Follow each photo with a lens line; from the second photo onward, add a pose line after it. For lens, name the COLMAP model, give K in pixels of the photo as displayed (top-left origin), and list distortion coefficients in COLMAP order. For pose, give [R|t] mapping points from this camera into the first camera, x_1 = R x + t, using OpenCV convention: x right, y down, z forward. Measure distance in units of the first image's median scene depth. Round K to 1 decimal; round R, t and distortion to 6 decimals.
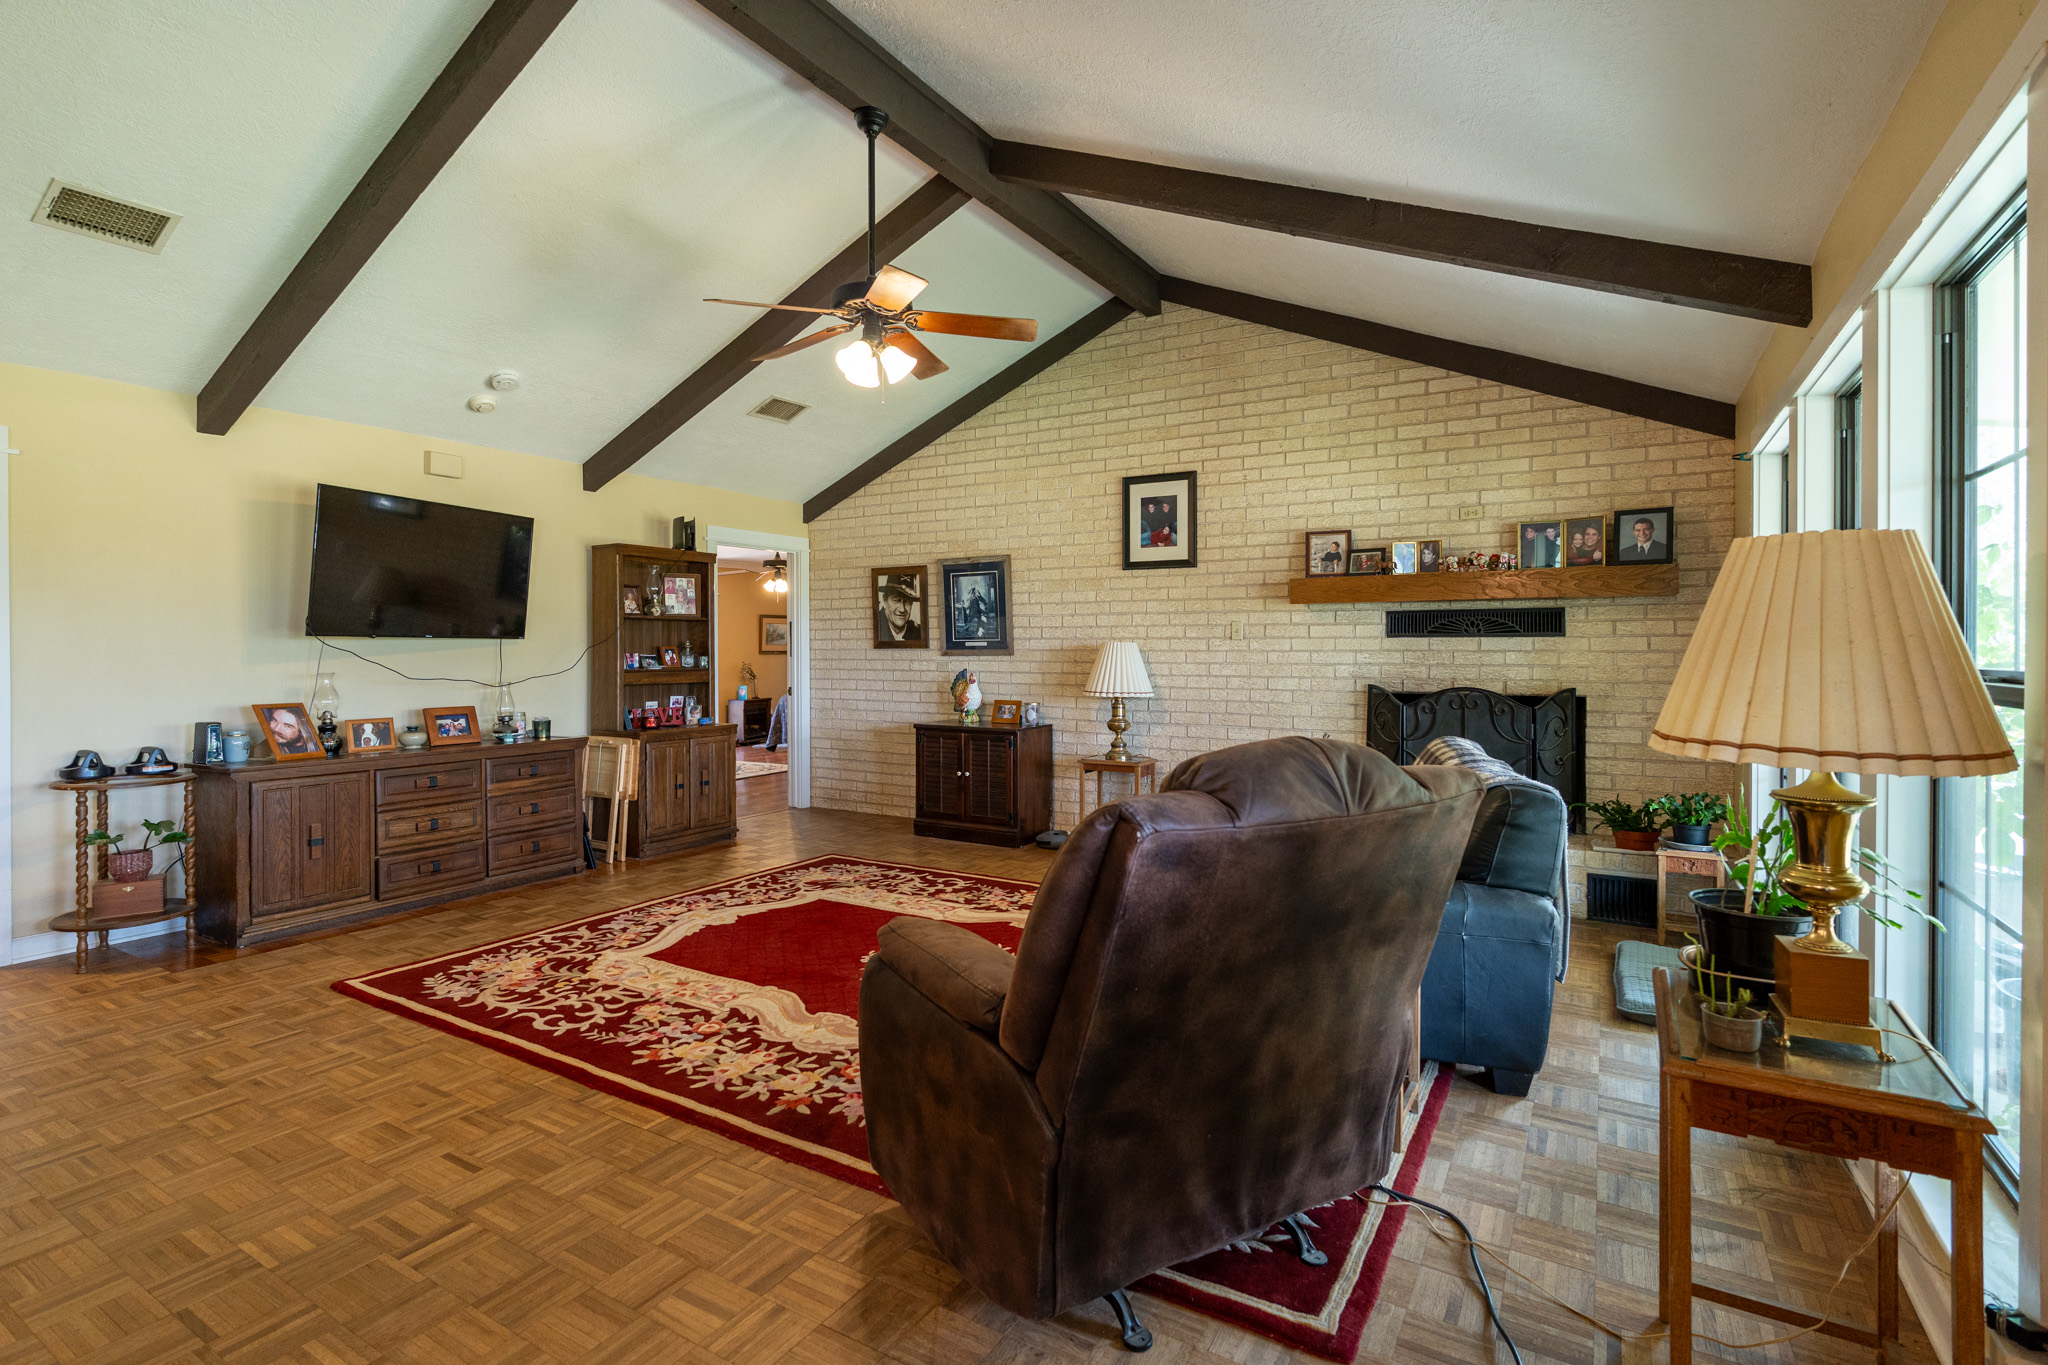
lens RADIAL K [[936.3, 0, 1003.0], [0, 936.3, 642.2], [0, 0, 1]] dist [-0.002719, -0.000283]
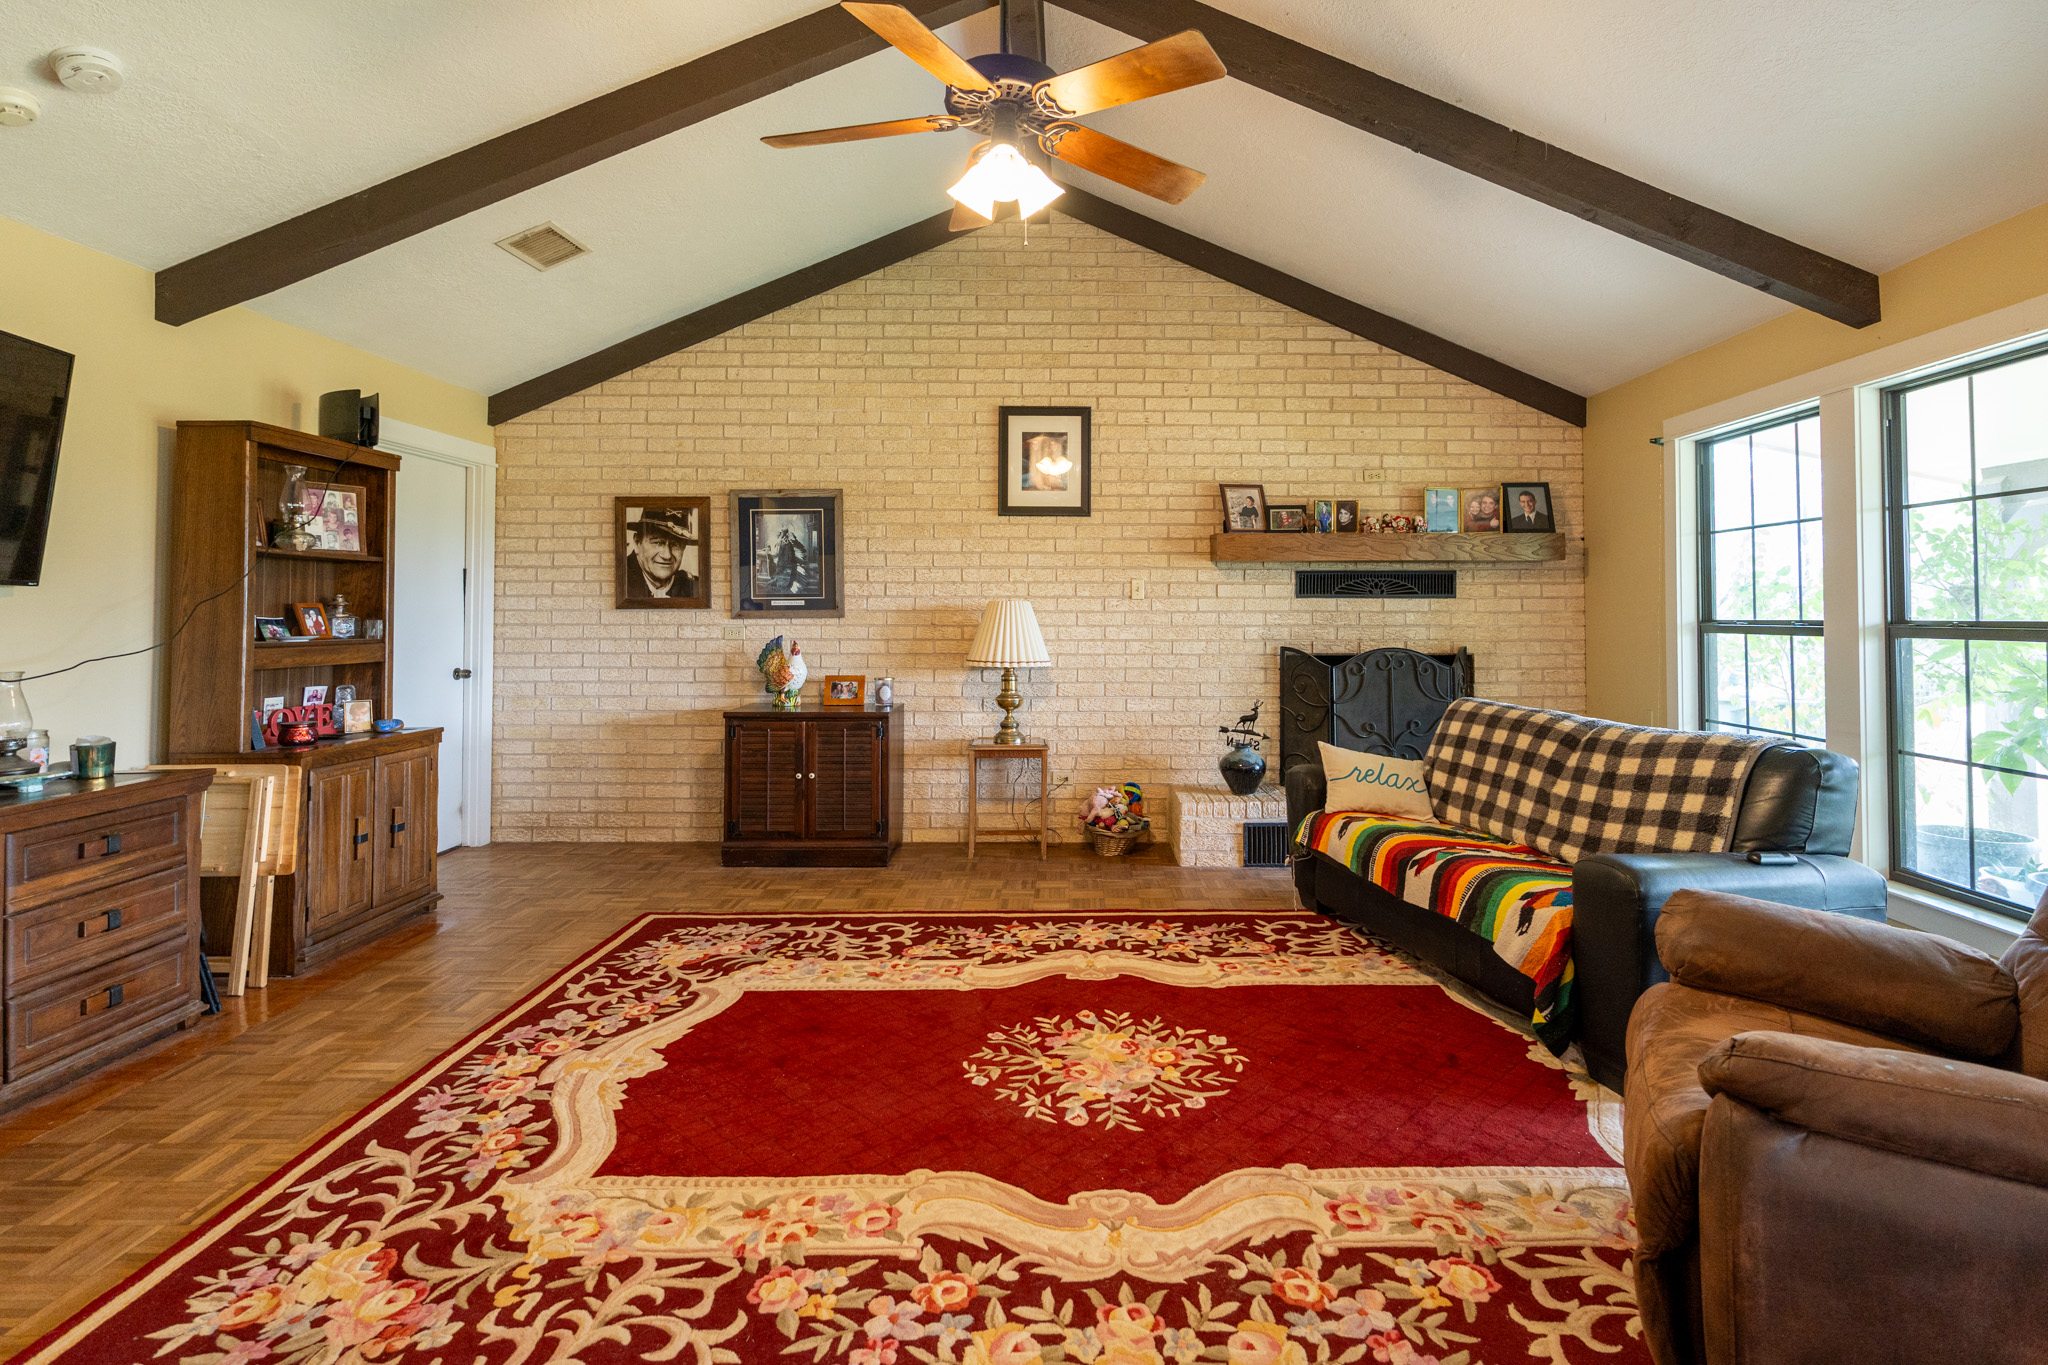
lens RADIAL K [[965.8, 0, 1053.2], [0, 965.8, 580.2], [0, 0, 1]] dist [-0.003516, -0.000253]
pose [[0.854456, 0.017638, 0.519224, -0.317070], [-0.004072, 0.999620, -0.027255, 0.004782], [-0.519508, 0.021174, 0.854203, 0.267464]]
